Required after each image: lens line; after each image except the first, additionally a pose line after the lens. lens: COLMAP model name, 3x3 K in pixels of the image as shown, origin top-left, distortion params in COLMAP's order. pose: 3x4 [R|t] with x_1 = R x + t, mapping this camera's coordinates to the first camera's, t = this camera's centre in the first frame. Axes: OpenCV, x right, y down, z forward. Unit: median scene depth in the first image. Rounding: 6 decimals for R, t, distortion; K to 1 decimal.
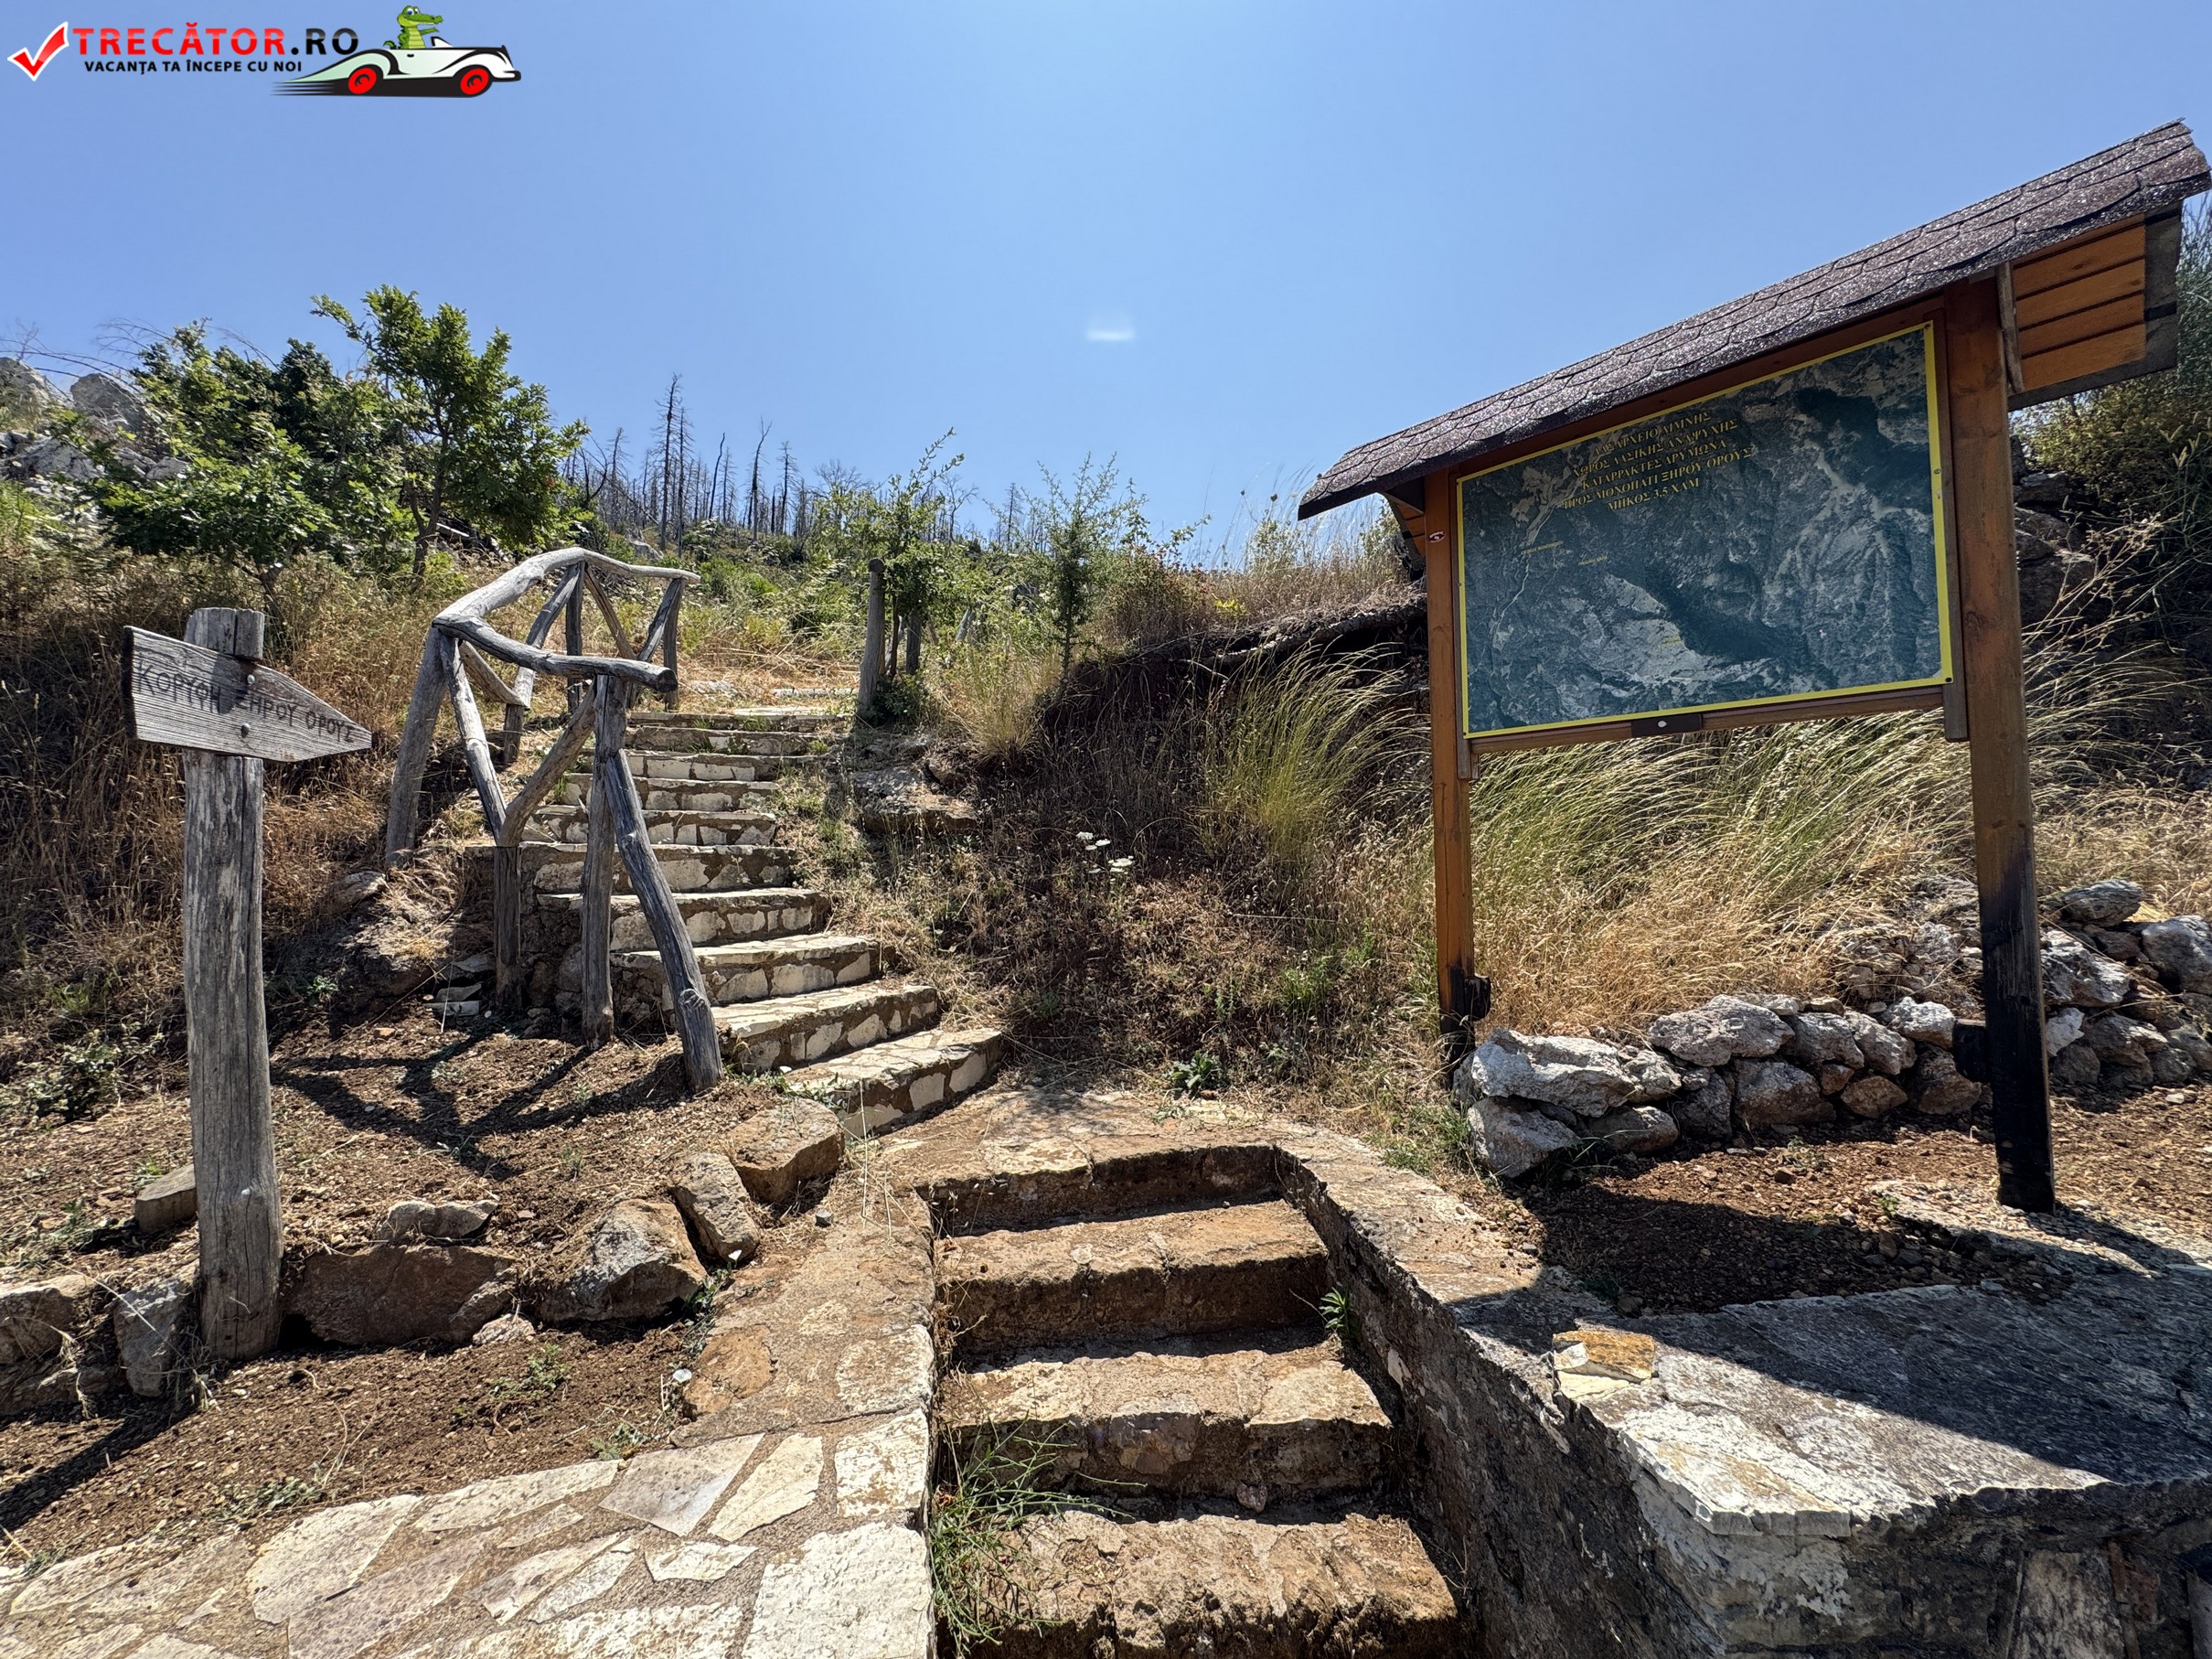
lens RADIAL K [[887.5, 0, 1107.1], [0, 887.5, 827.1], [0, 0, 1]] dist [0.001523, -0.000165]
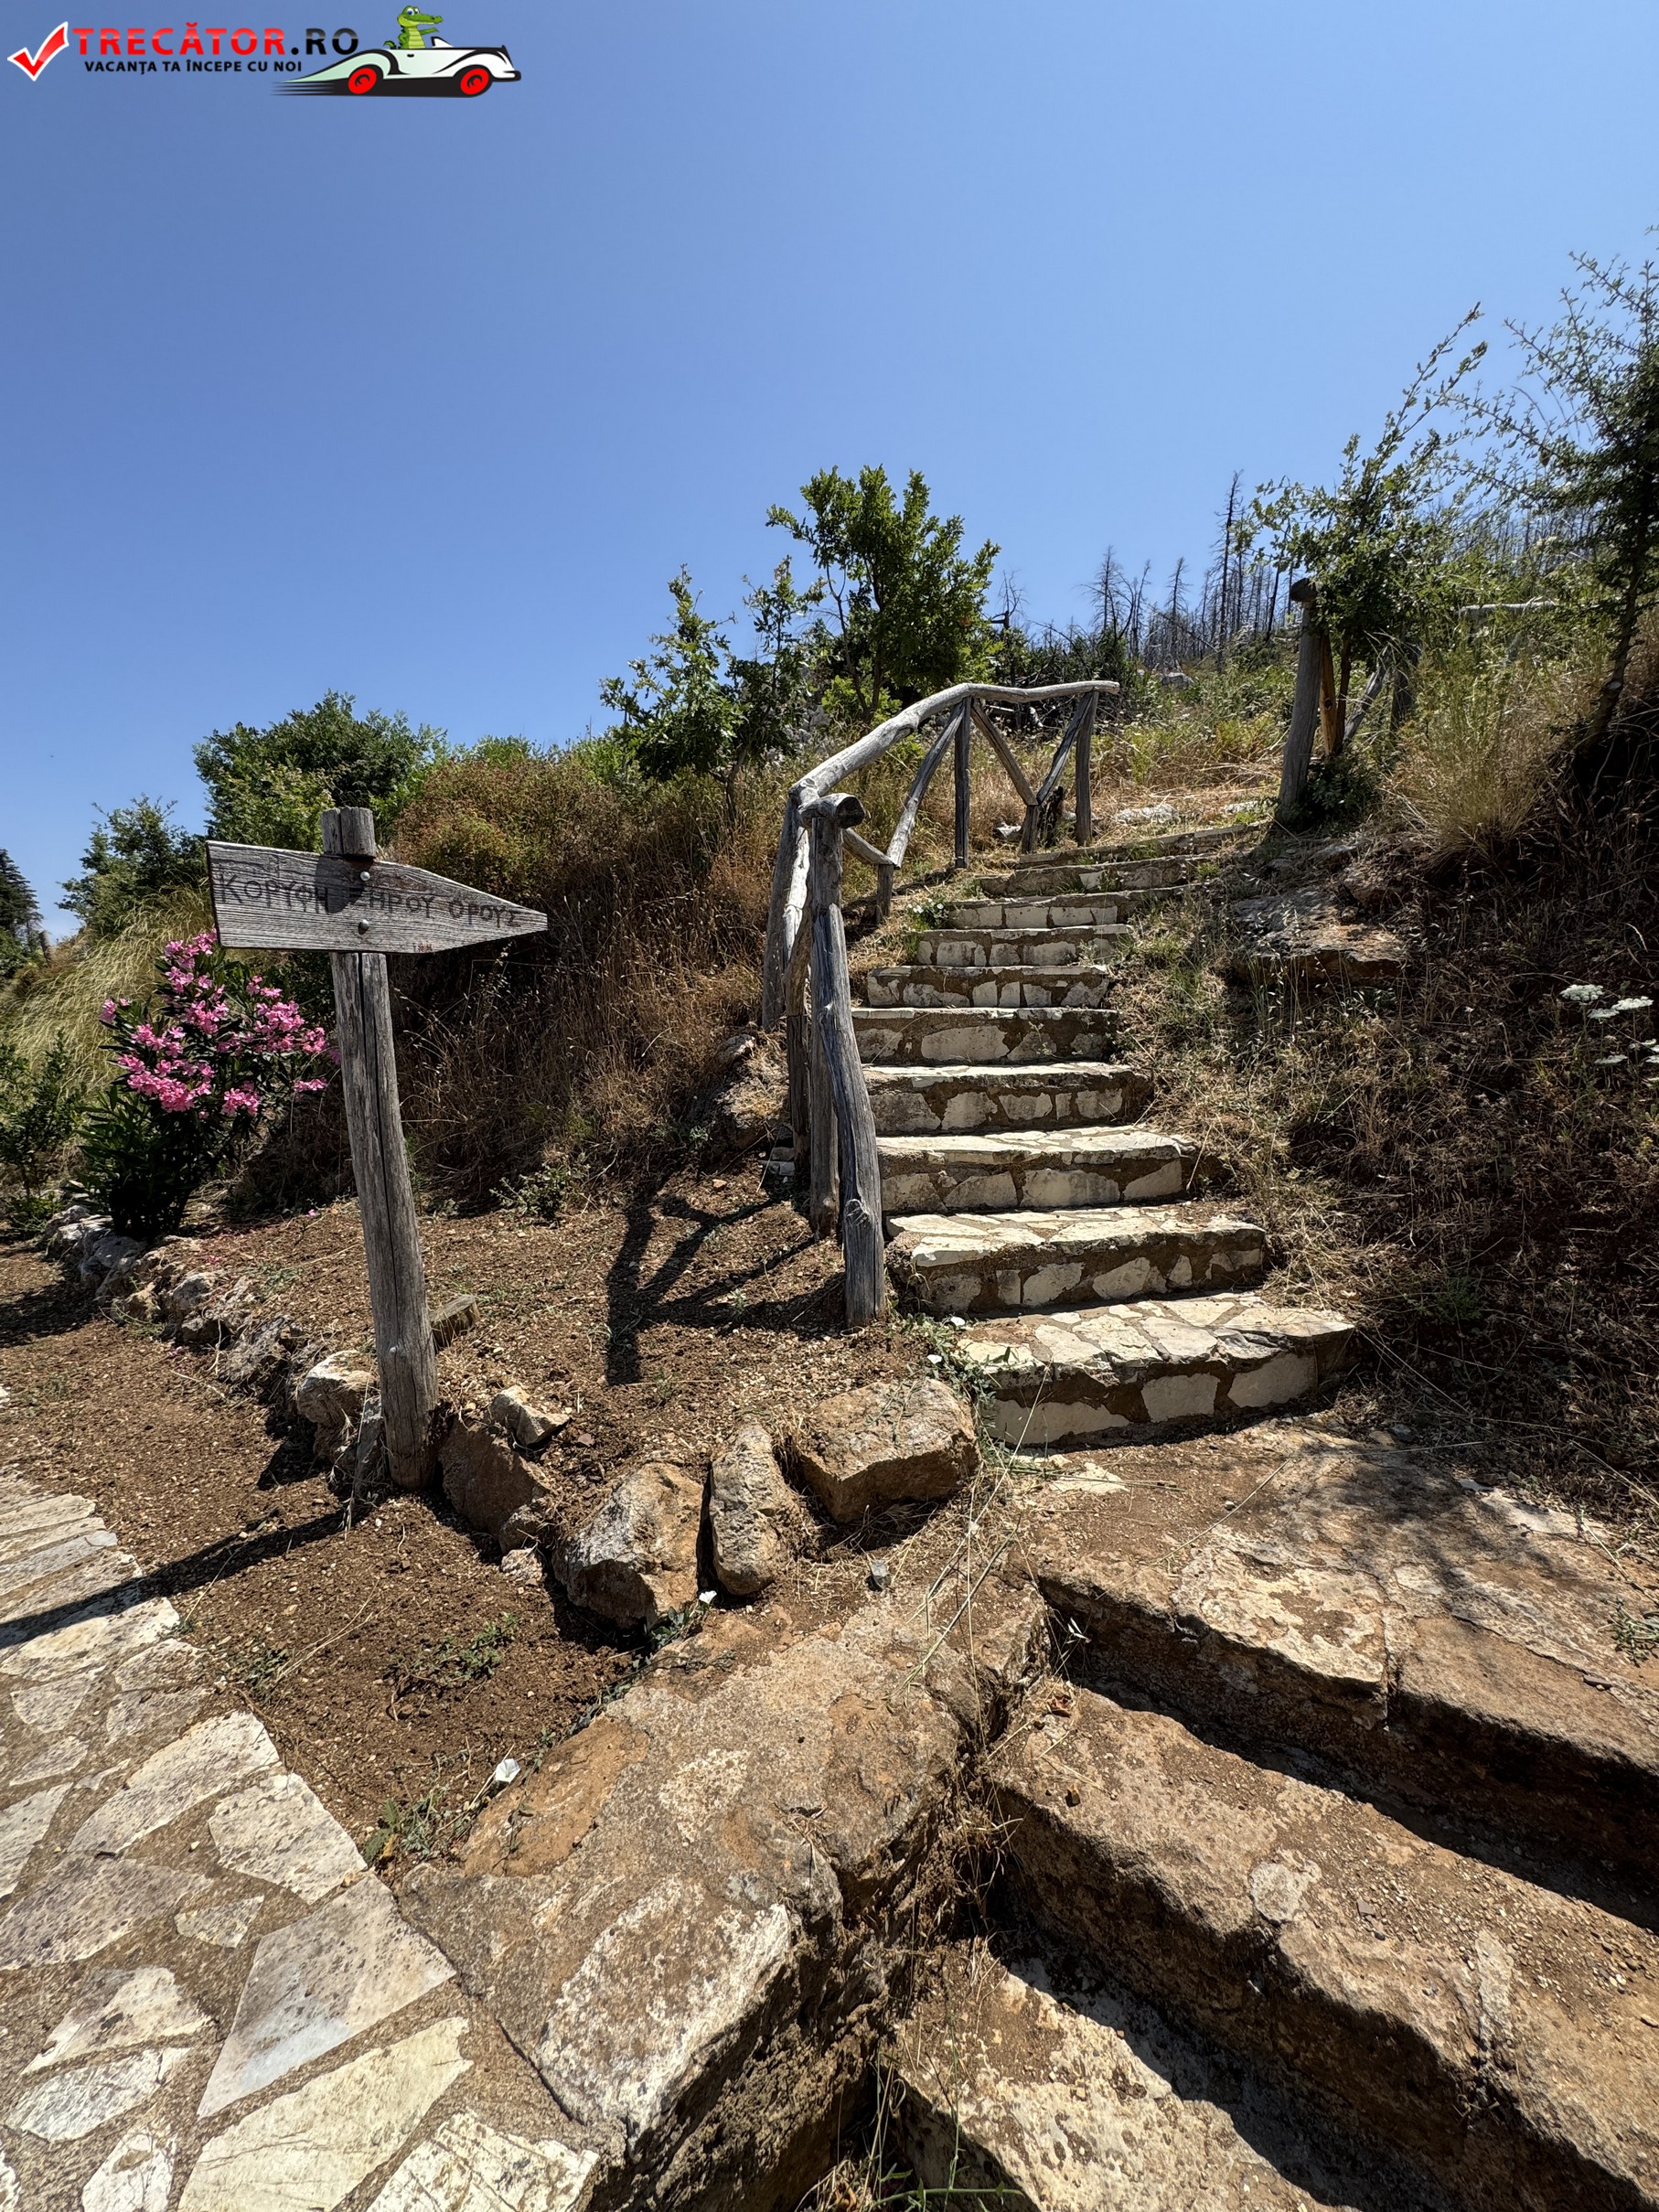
lens RADIAL K [[887.5, 0, 827.6], [0, 887.5, 1108.2], [0, 0, 1]] dist [0.001523, -0.000165]
pose [[0.640137, 0.085062, -0.763537, 0.128109], [0.036929, 0.989296, 0.141173, -0.016128], [0.767373, -0.118567, 0.630143, 0.478168]]
